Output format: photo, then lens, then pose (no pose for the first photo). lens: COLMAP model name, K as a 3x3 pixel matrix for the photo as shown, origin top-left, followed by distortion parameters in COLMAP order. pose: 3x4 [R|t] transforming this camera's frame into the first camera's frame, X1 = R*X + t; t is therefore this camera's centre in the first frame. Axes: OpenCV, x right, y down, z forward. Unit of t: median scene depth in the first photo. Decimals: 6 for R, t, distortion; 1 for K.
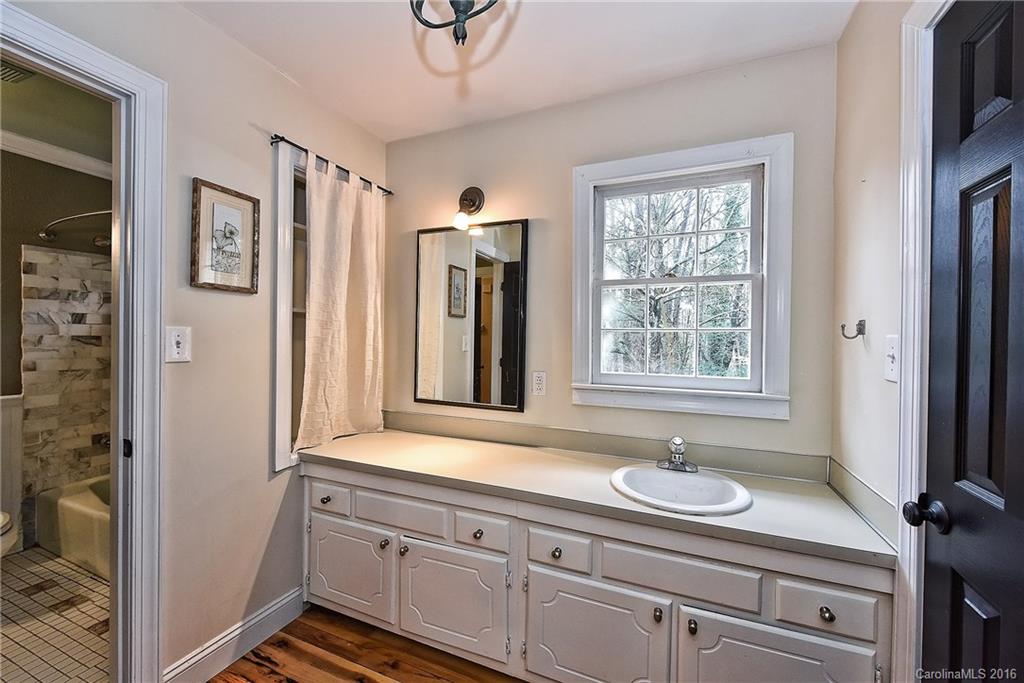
lens RADIAL K [[402.8, 0, 516.3], [0, 402.8, 340.6], [0, 0, 1]] dist [0.001284, -0.002306]
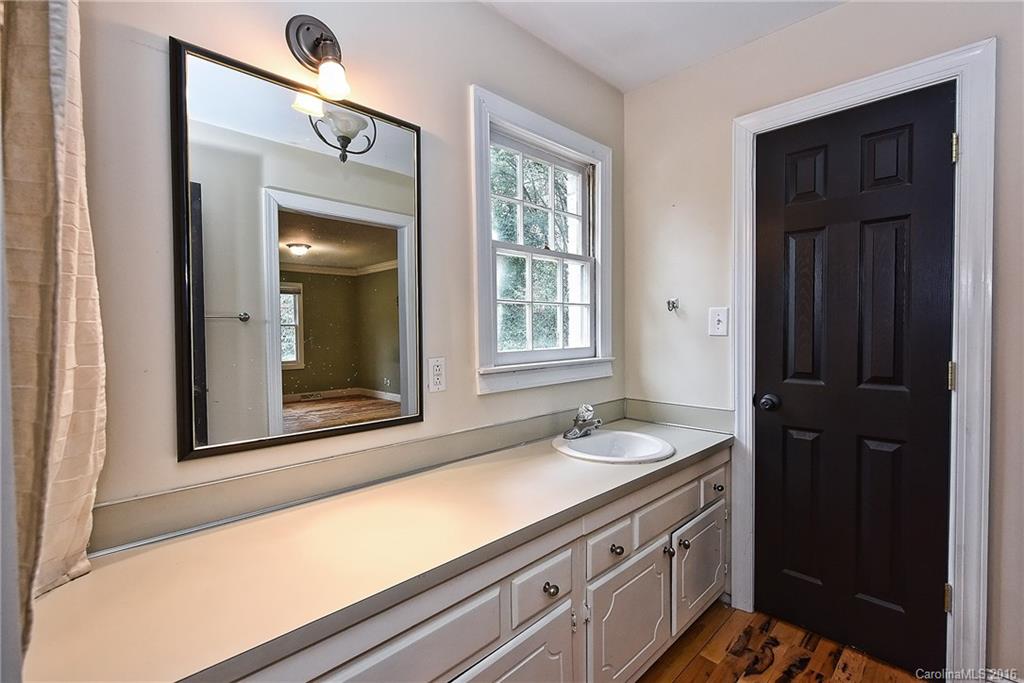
lens RADIAL K [[452.5, 0, 517.1], [0, 452.5, 342.4], [0, 0, 1]] dist [0.000331, -0.000590]
pose [[0.377952, -0.041342, 0.924902, -0.399469], [0.018014, 0.999142, 0.037299, 0.016014], [-0.925650, 0.002564, 0.378372, 0.380867]]
